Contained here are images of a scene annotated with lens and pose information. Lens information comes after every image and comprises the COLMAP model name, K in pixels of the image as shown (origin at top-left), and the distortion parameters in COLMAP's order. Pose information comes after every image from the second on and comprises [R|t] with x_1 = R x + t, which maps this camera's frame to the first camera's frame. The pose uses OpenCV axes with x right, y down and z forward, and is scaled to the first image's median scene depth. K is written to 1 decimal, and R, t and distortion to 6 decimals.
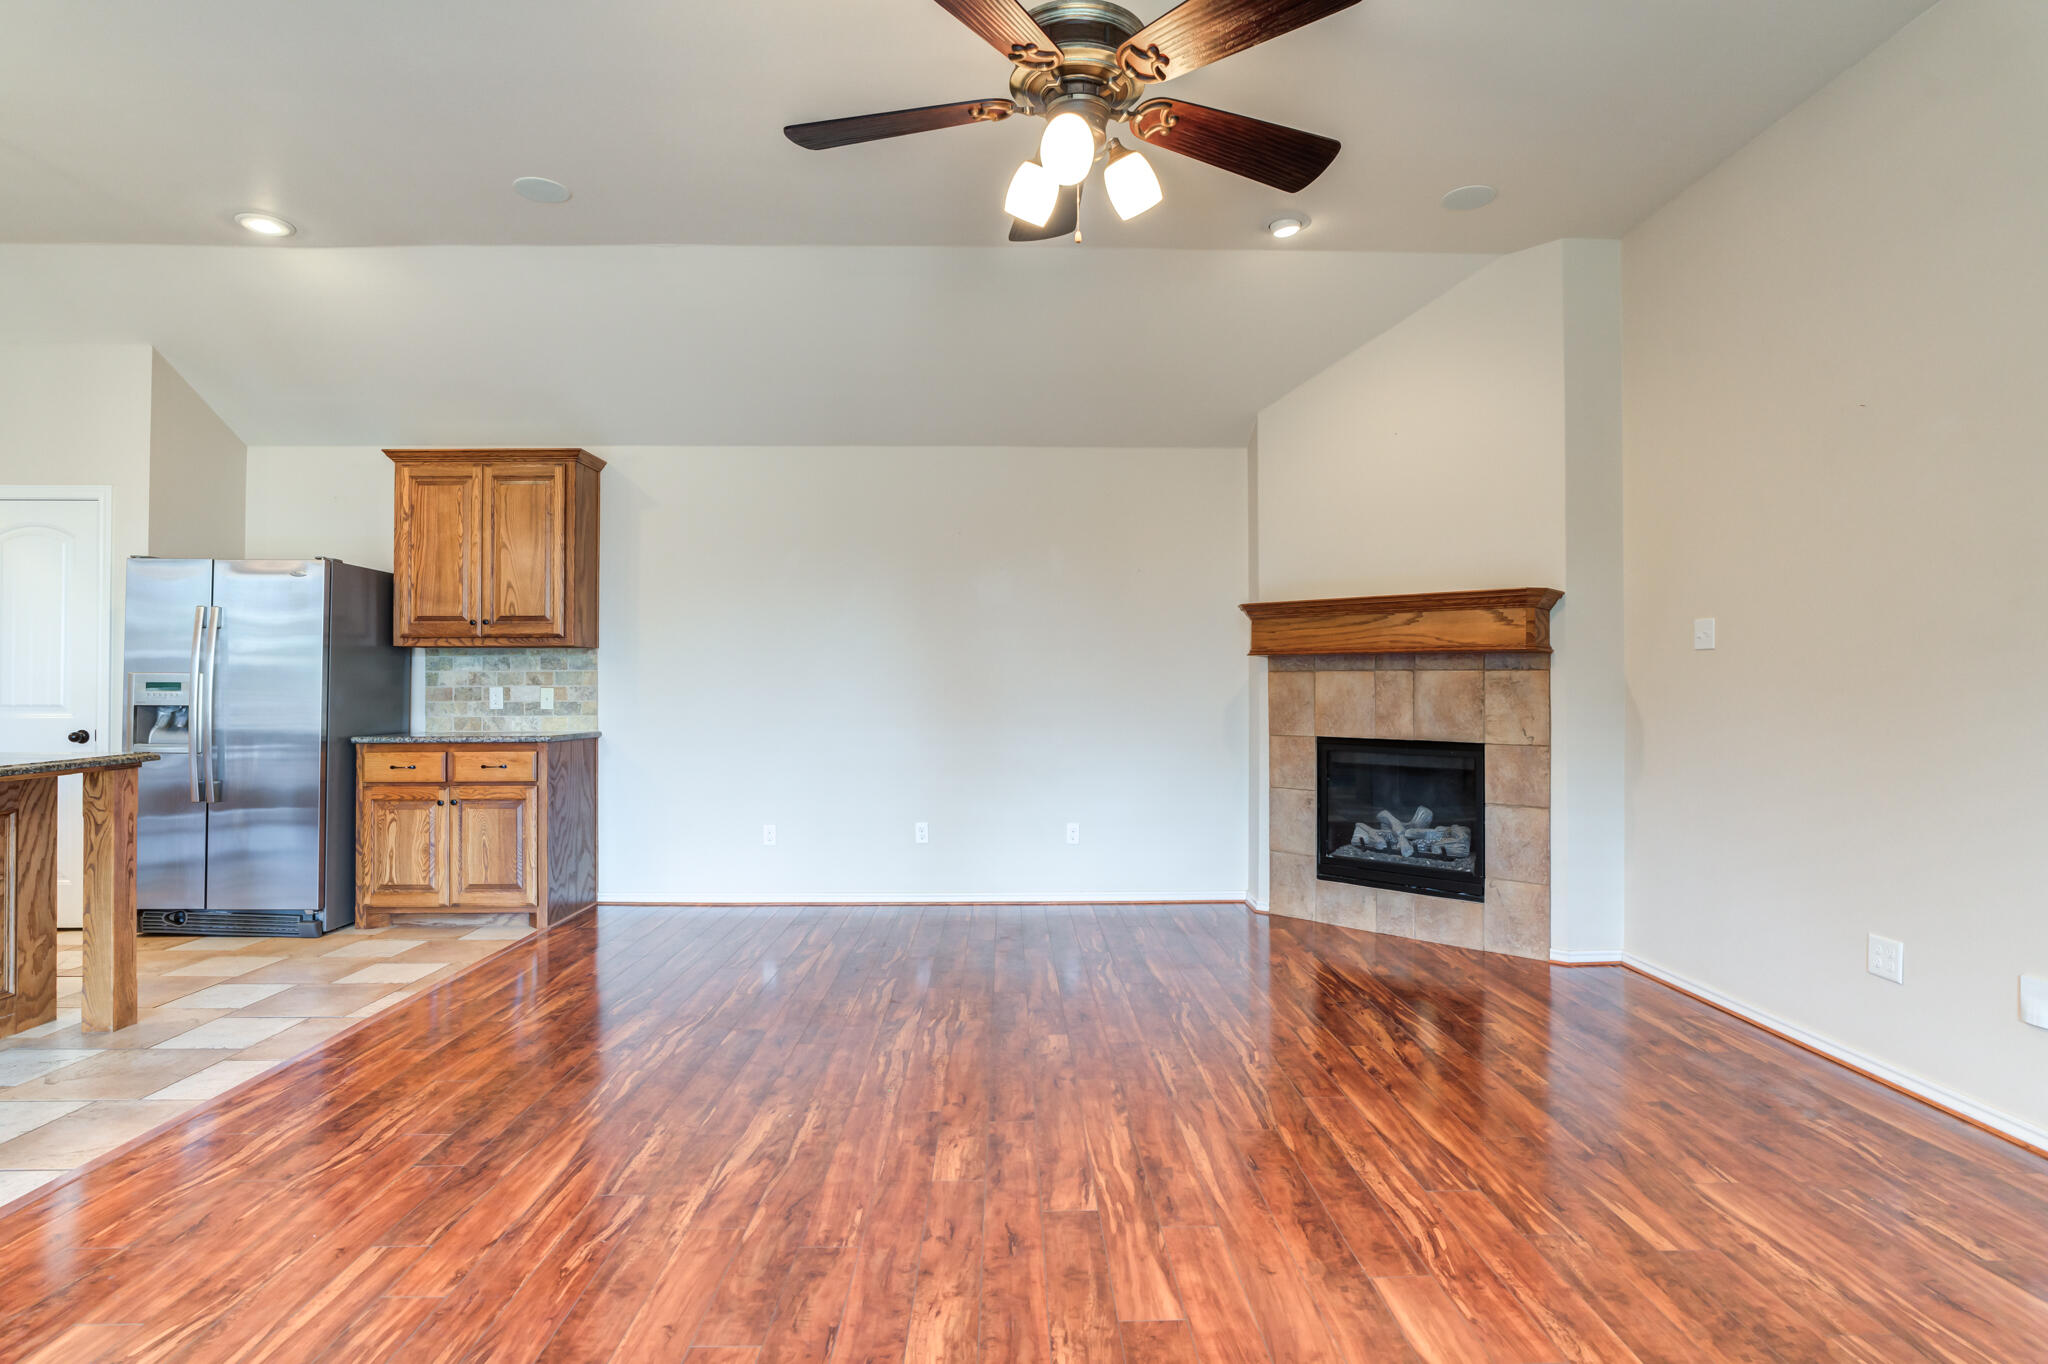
lens RADIAL K [[1074.5, 0, 1033.5], [0, 1074.5, 675.0], [0, 0, 1]] dist [-0.044742, 0.023630]
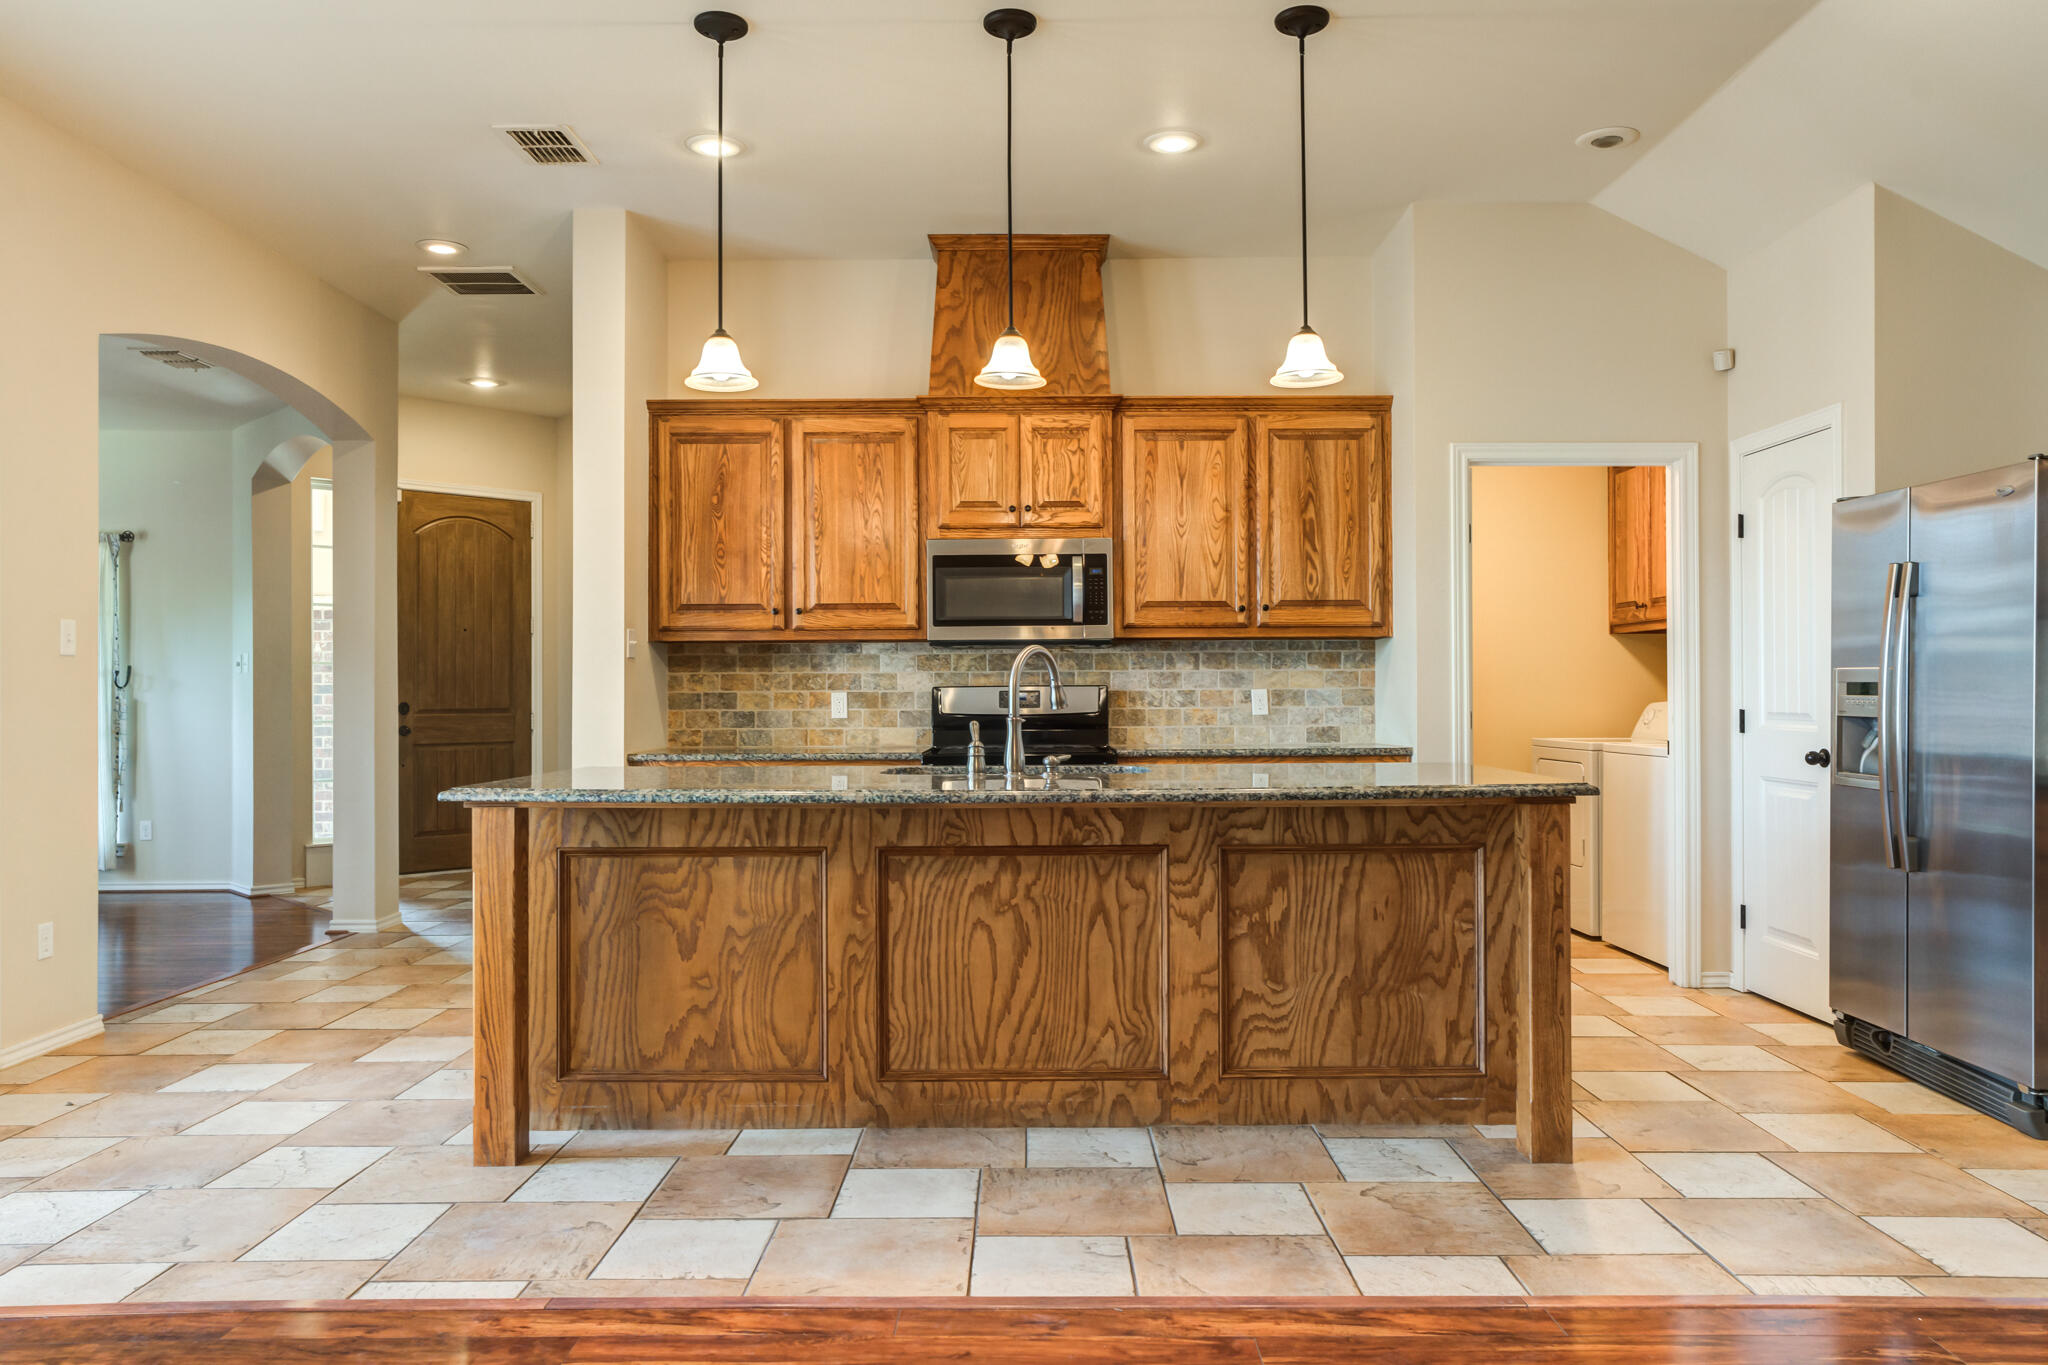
lens RADIAL K [[1427.7, 0, 1036.7], [0, 1427.7, 685.1], [0, 0, 1]] dist [-0.007118, 0.005373]
pose [[-0.022517, -0.003589, -0.999740, 0.088097], [0.013973, 0.999895, -0.003904, 0.004571], [0.999649, -0.014057, -0.022465, 0.485765]]
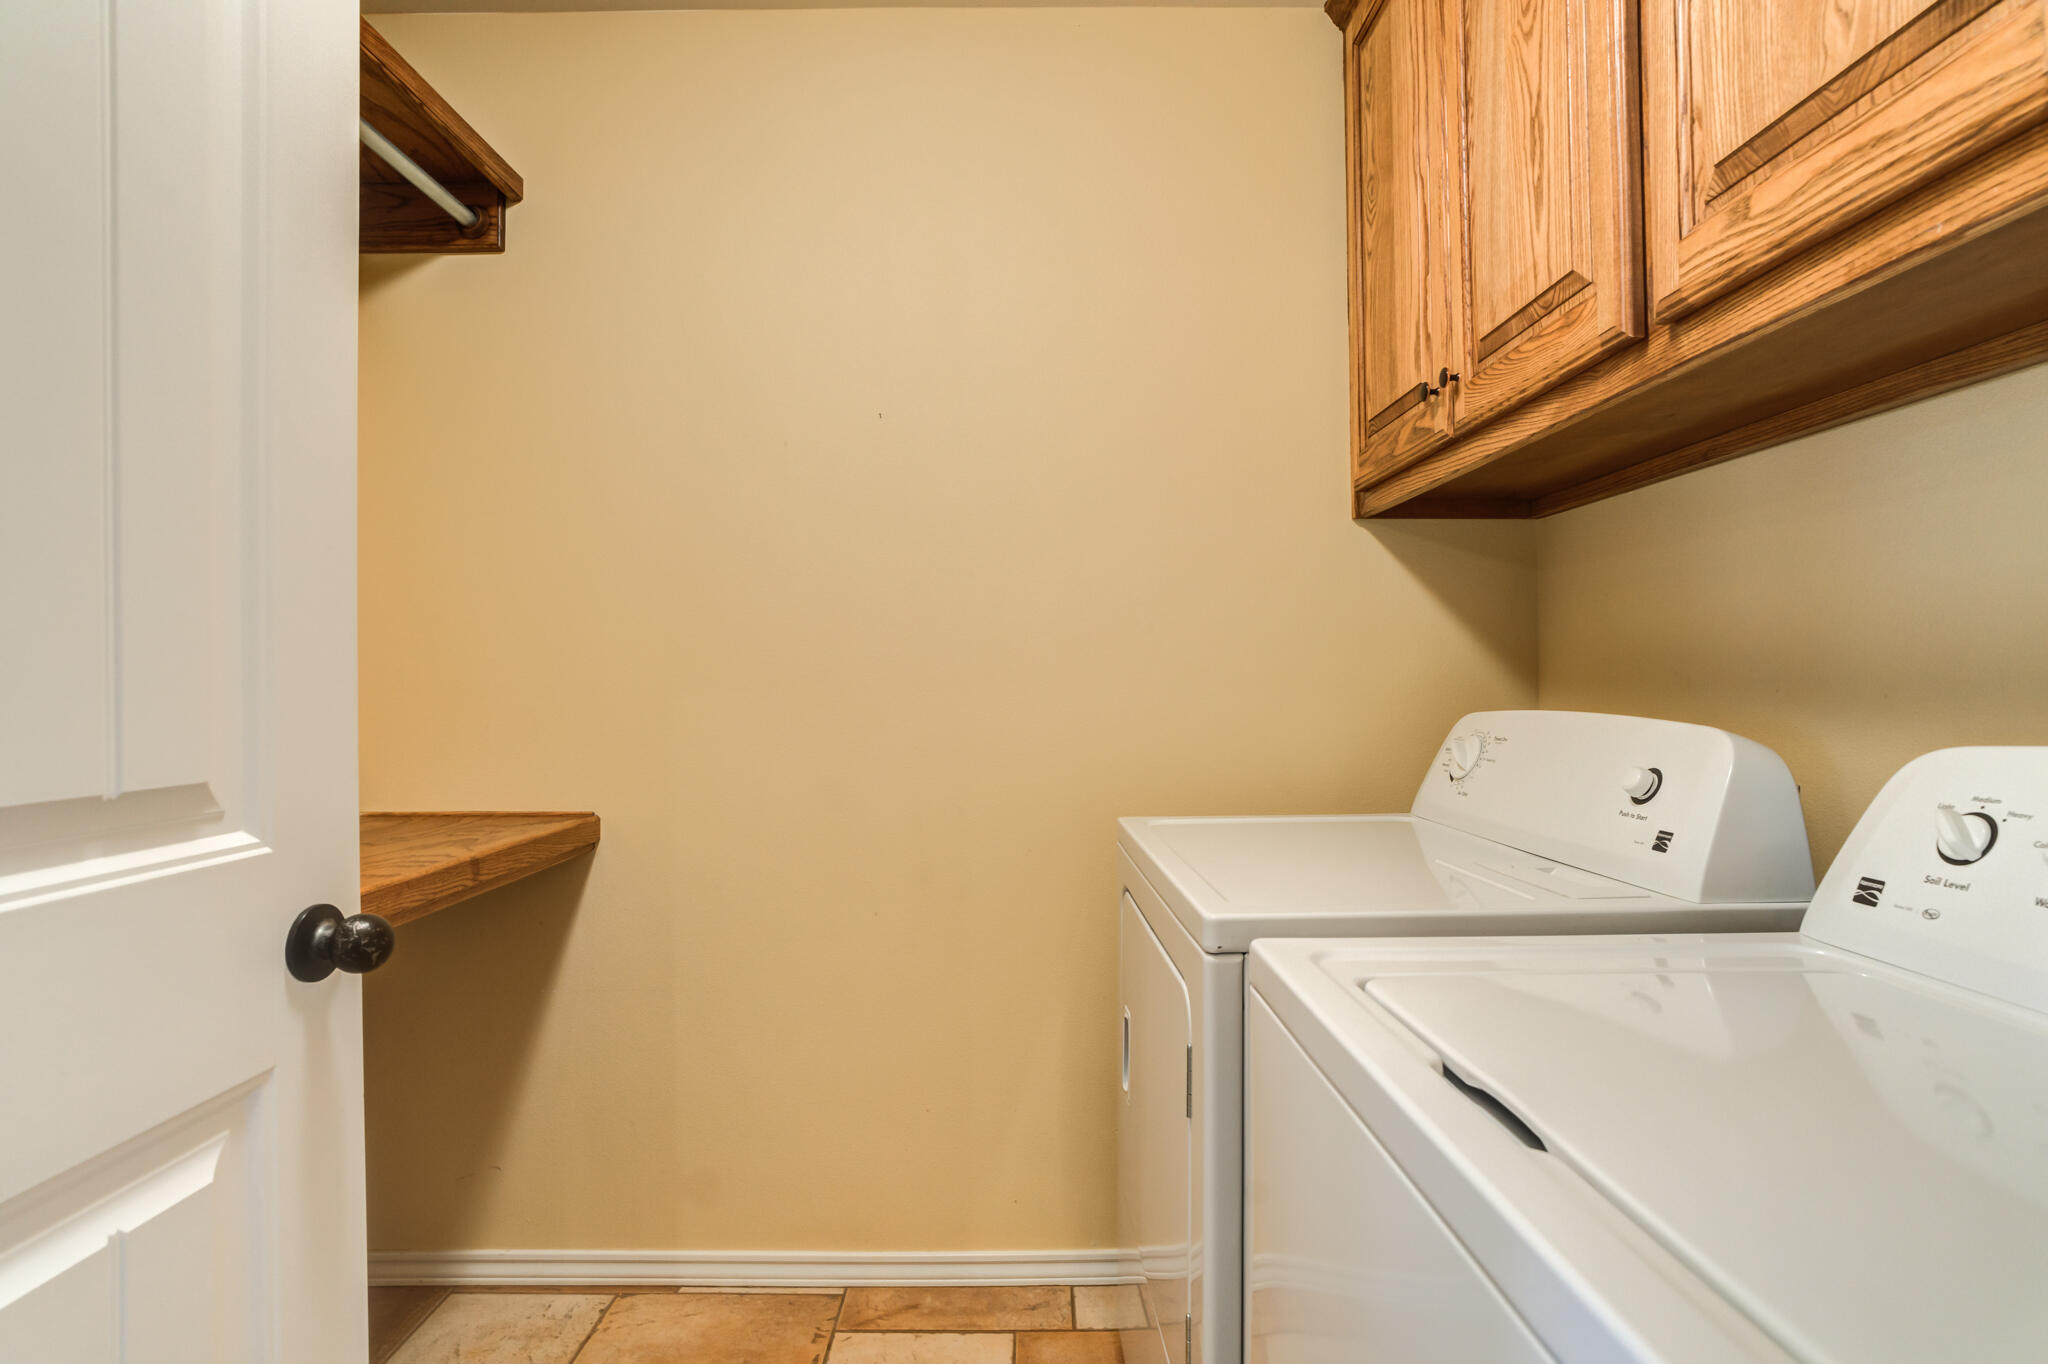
lens RADIAL K [[975.6, 0, 1031.6], [0, 975.6, 683.2], [0, 0, 1]] dist [-0.059511, 0.027119]
pose [[-0.016589, 0.000129, -0.999862, -1.054440], [0.015533, 0.999879, -0.000128, 0.014679], [0.999742, -0.015533, -0.016589, 0.937926]]
